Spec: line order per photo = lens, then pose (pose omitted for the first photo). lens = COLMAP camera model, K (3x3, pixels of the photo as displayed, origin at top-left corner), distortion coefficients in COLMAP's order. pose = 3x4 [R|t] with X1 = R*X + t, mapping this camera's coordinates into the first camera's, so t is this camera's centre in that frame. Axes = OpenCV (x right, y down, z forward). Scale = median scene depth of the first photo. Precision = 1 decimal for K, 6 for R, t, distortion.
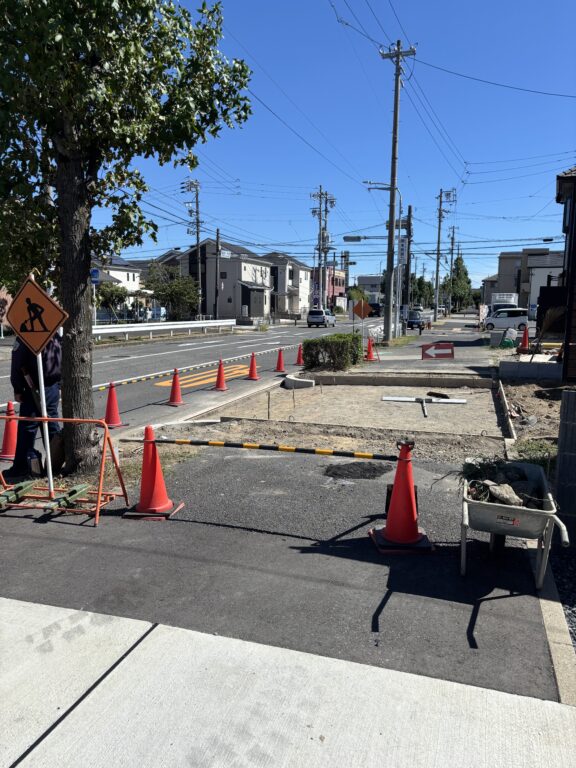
lens RADIAL K [[597.7, 0, 289.2], [0, 597.7, 386.9], [0, 0, 1]] dist [0.045545, -0.059896]
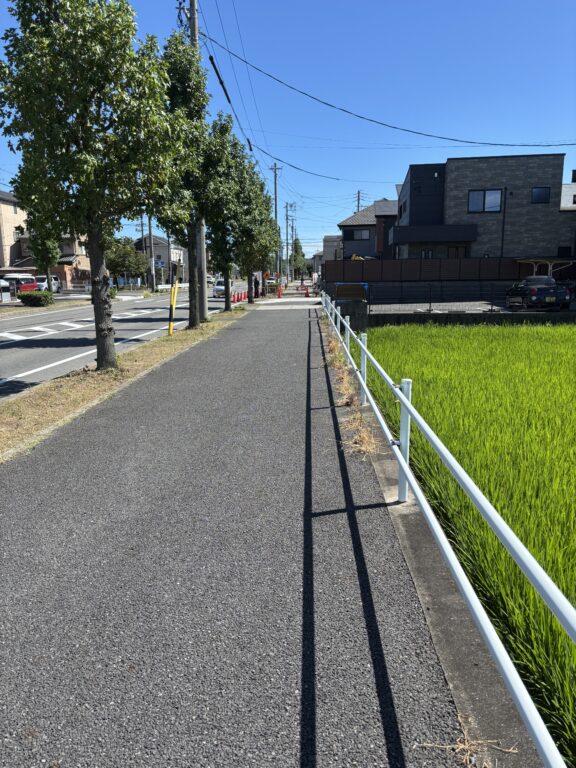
lens RADIAL K [[597.7, 0, 289.2], [0, 597.7, 386.9], [0, 0, 1]] dist [0.045545, -0.059896]
pose [[0.963756, -0.063125, 0.259211, -0.229490], [0.048786, 0.996921, 0.061391, 0.082219], [-0.262288, -0.046520, 0.963868, -0.701004]]
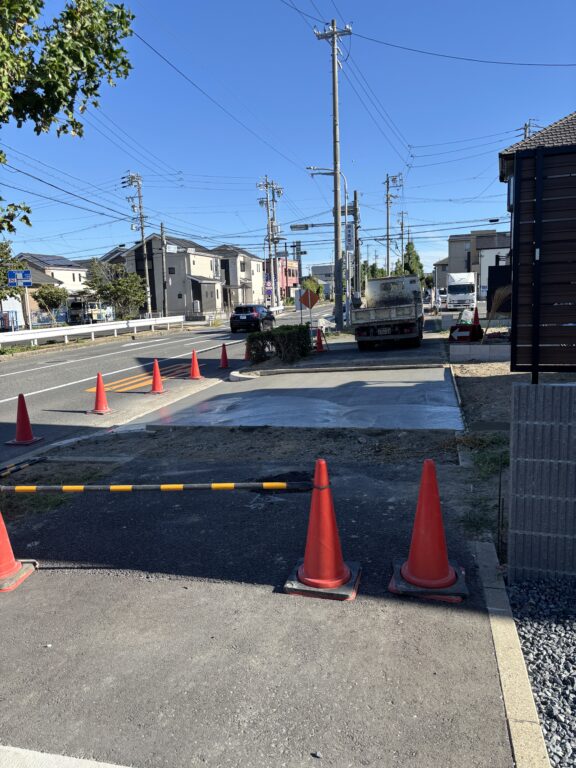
lens RADIAL K [[597.7, 0, 289.2], [0, 597.7, 386.9], [0, 0, 1]] dist [0.045545, -0.059896]
pose [[0.996193, -0.059535, 0.063686, 0.007514], [0.058719, 0.998168, 0.014606, -0.001394], [-0.064439, -0.010811, 0.997863, 0.015089]]
